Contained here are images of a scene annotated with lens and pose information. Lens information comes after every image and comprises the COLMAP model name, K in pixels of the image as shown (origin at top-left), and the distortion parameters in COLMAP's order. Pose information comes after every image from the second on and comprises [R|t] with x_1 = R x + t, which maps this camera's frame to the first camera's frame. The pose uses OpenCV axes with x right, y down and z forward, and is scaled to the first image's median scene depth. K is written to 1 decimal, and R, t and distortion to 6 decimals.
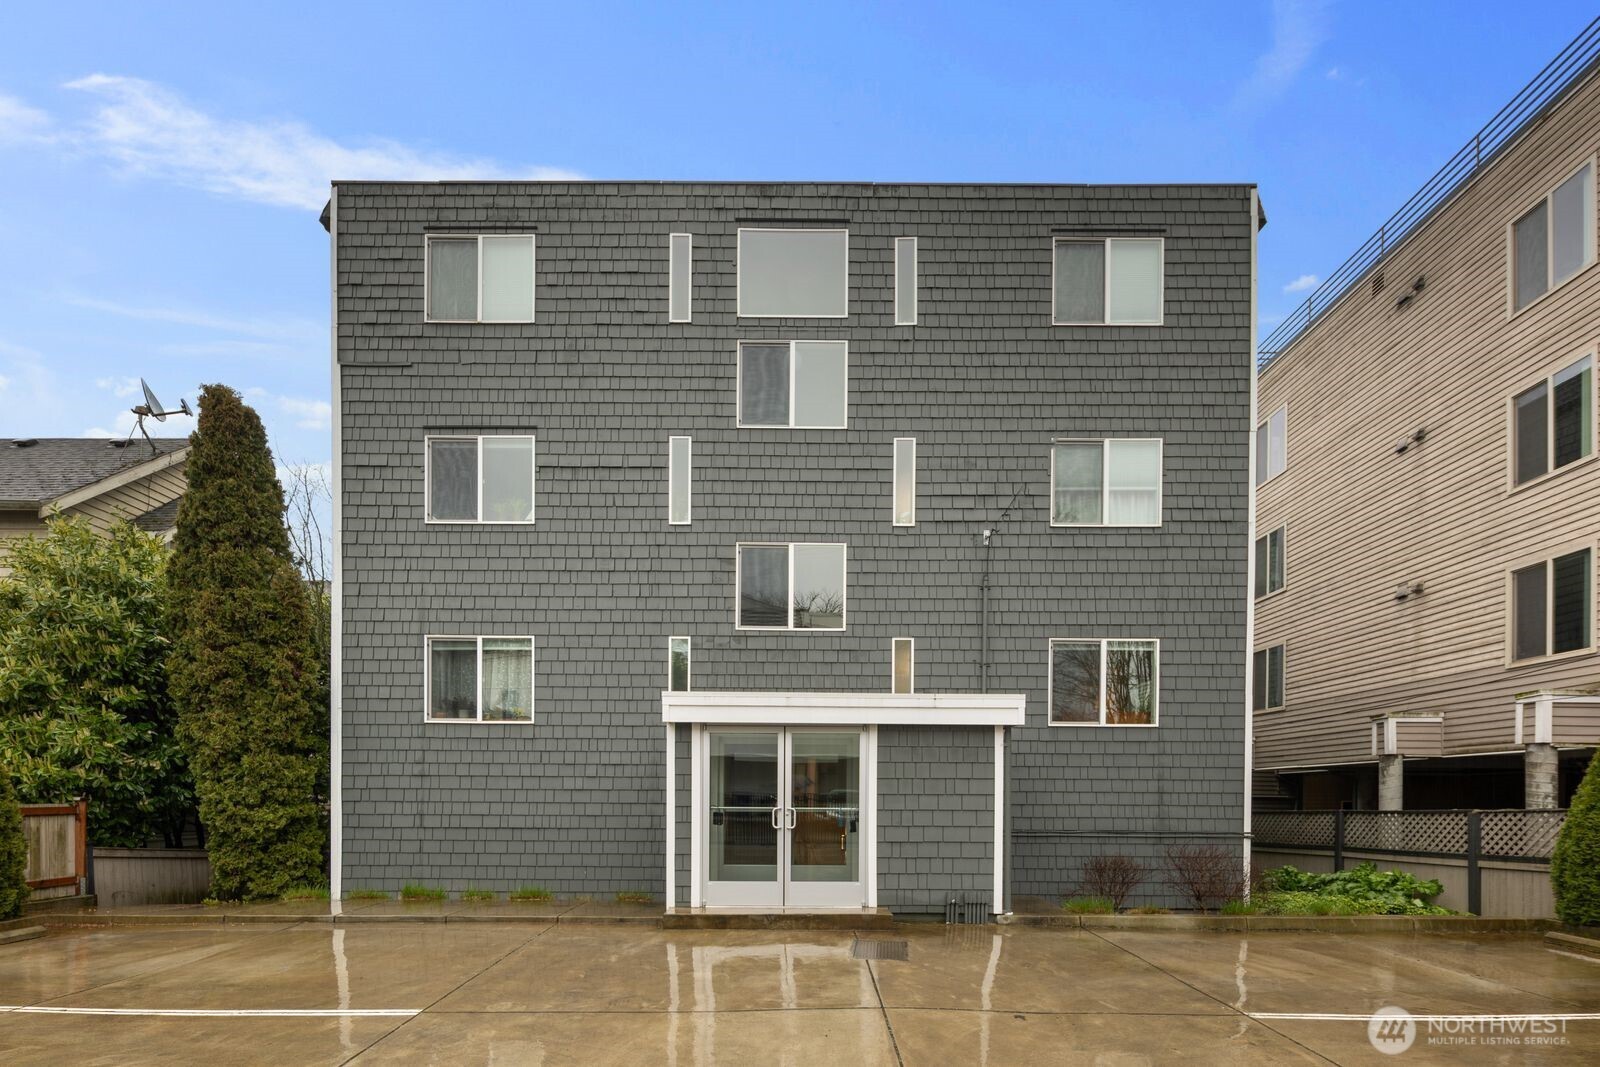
lens RADIAL K [[700.0, 0, 793.6], [0, 700.0, 531.1], [0, 0, 1]] dist [-0.000017, -0.000258]
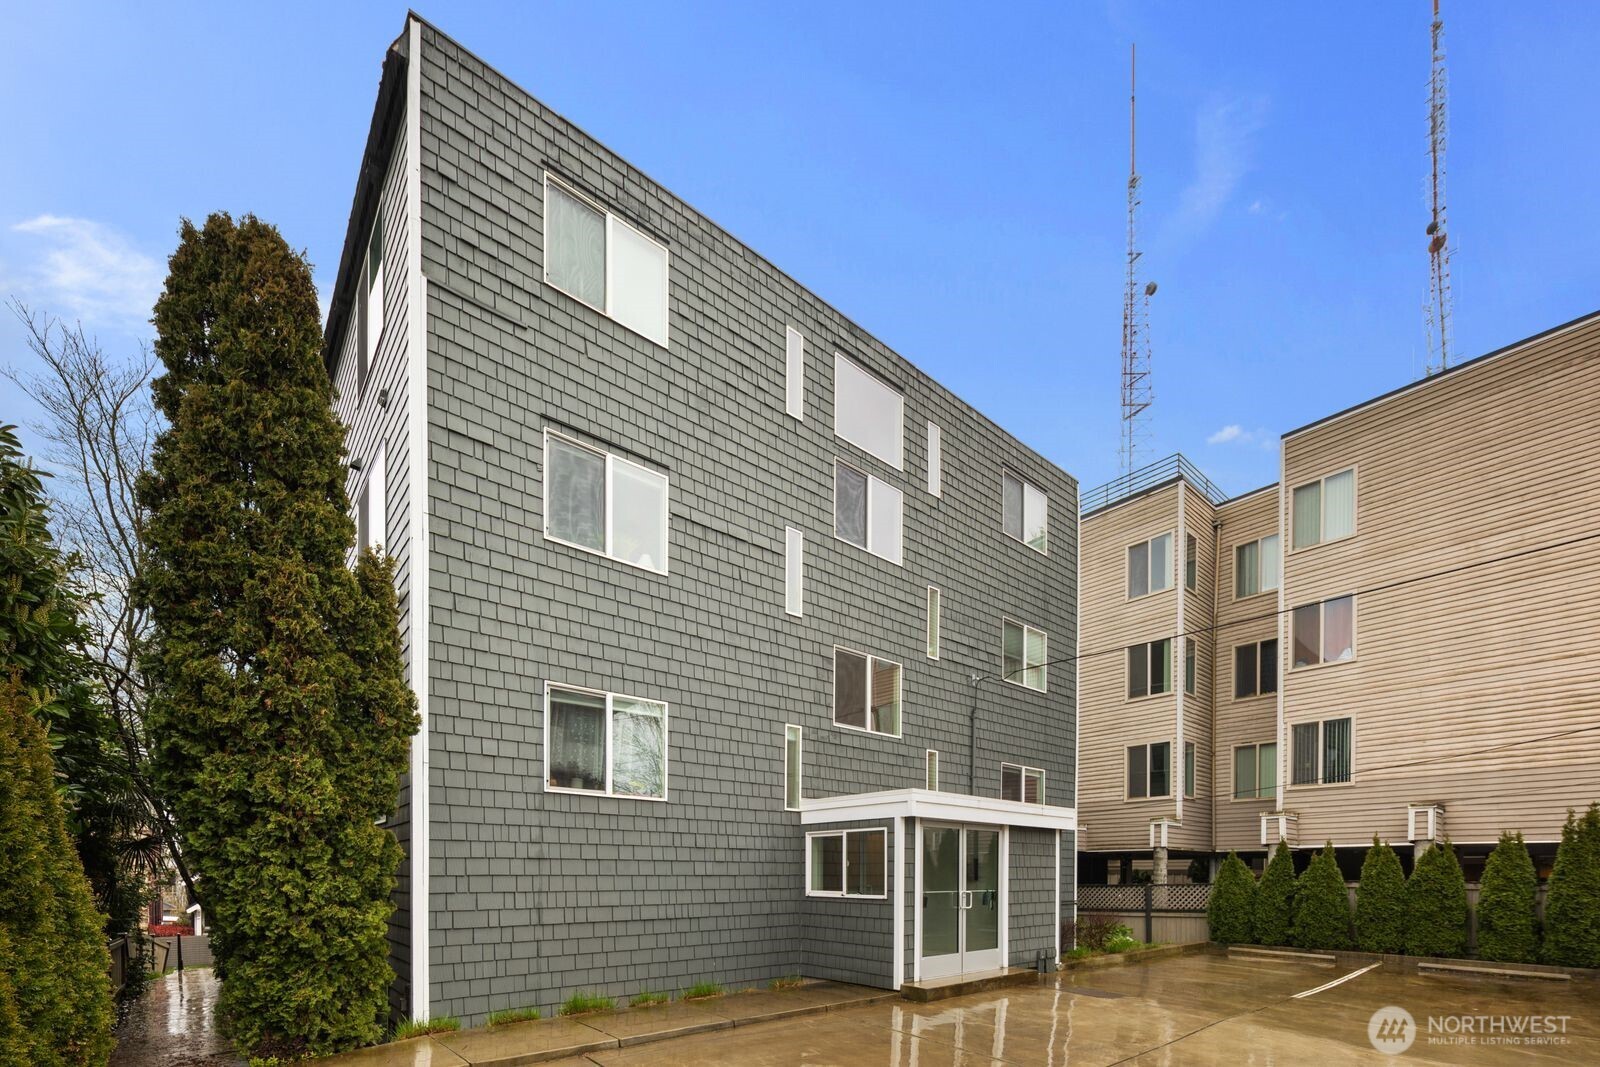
lens RADIAL K [[679.0, 0, 805.9], [0, 679.0, 598.7], [0, 0, 1]] dist [0.000865, -0.000159]
pose [[0.744192, 0.246590, 0.620783, -0.826821], [-0.235193, 0.966582, -0.102001, 0.069025], [-0.625190, -0.070095, 0.777318, 0.224311]]
